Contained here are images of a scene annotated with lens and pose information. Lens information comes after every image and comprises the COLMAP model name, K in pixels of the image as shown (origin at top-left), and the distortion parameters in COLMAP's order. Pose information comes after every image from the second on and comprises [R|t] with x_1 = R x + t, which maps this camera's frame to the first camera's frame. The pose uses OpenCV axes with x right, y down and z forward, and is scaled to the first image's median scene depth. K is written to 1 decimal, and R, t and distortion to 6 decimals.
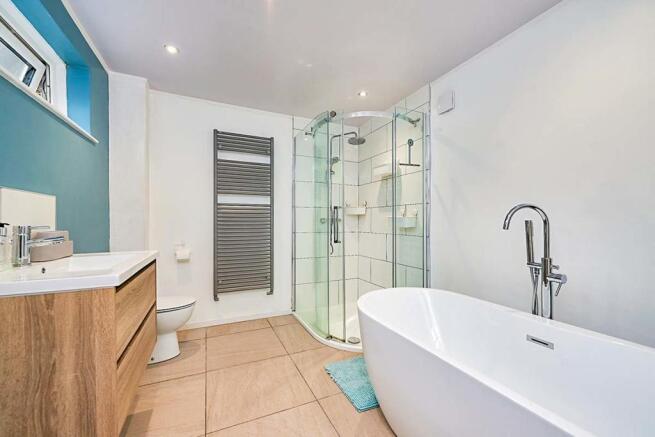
lens RADIAL K [[262.3, 0, 327.2], [0, 262.3, 221.4], [0, 0, 1]] dist [-0.002078, 0.000365]
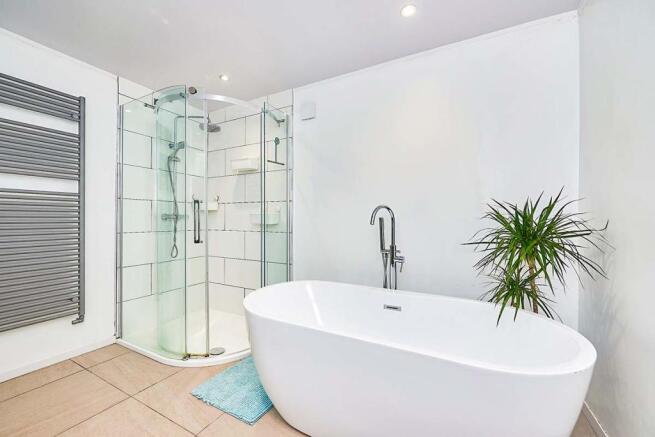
lens RADIAL K [[262.3, 0, 327.4], [0, 262.3, 217.8], [0, 0, 1]] dist [-0.002078, 0.000365]
pose [[0.796588, 0.002656, 0.604517, -0.139913], [-0.002891, 0.999996, -0.000583, -0.001362], [-0.604516, -0.001283, 0.796592, 0.064903]]
